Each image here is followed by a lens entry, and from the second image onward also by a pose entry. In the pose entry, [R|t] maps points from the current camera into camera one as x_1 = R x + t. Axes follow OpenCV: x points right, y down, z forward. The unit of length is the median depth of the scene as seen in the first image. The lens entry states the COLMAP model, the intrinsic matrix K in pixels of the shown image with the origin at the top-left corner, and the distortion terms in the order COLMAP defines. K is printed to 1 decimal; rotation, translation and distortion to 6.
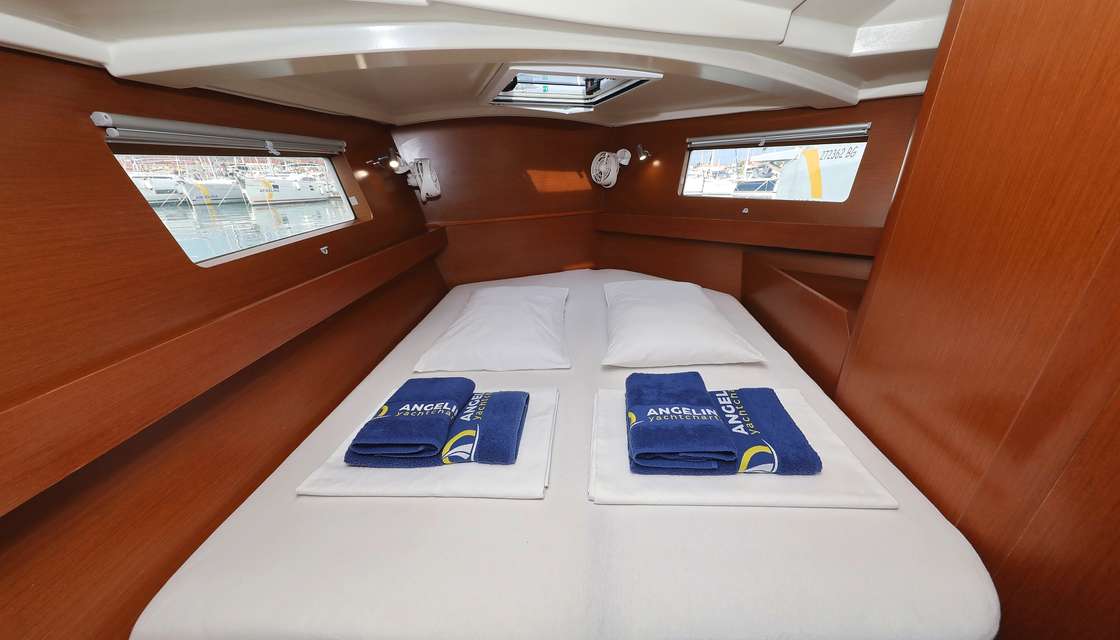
lens RADIAL K [[357.2, 0, 565.0], [0, 357.2, 324.6], [0, 0, 1]] dist [0.006176, -0.000023]
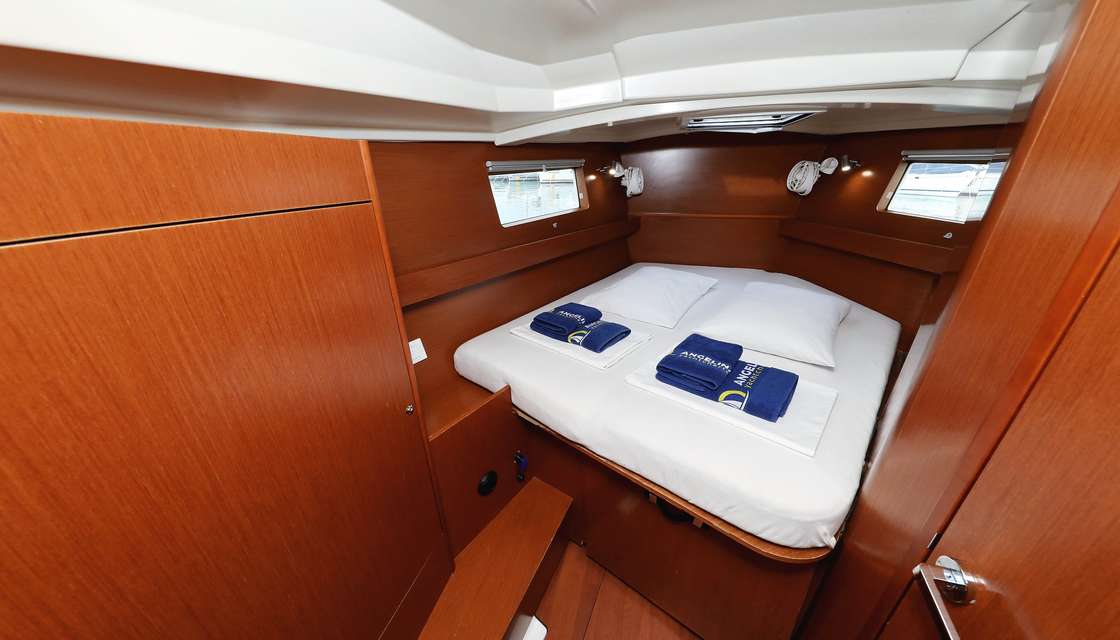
lens RADIAL K [[386.2, 0, 562.4], [0, 386.2, 336.1], [0, 0, 1]] dist [0.000980, 0.000010]
pose [[0.793599, 0.276554, -0.541957, 0.441807], [-0.250365, 0.960256, 0.123391, 0.060462], [0.554542, 0.037764, 0.831298, -0.442440]]
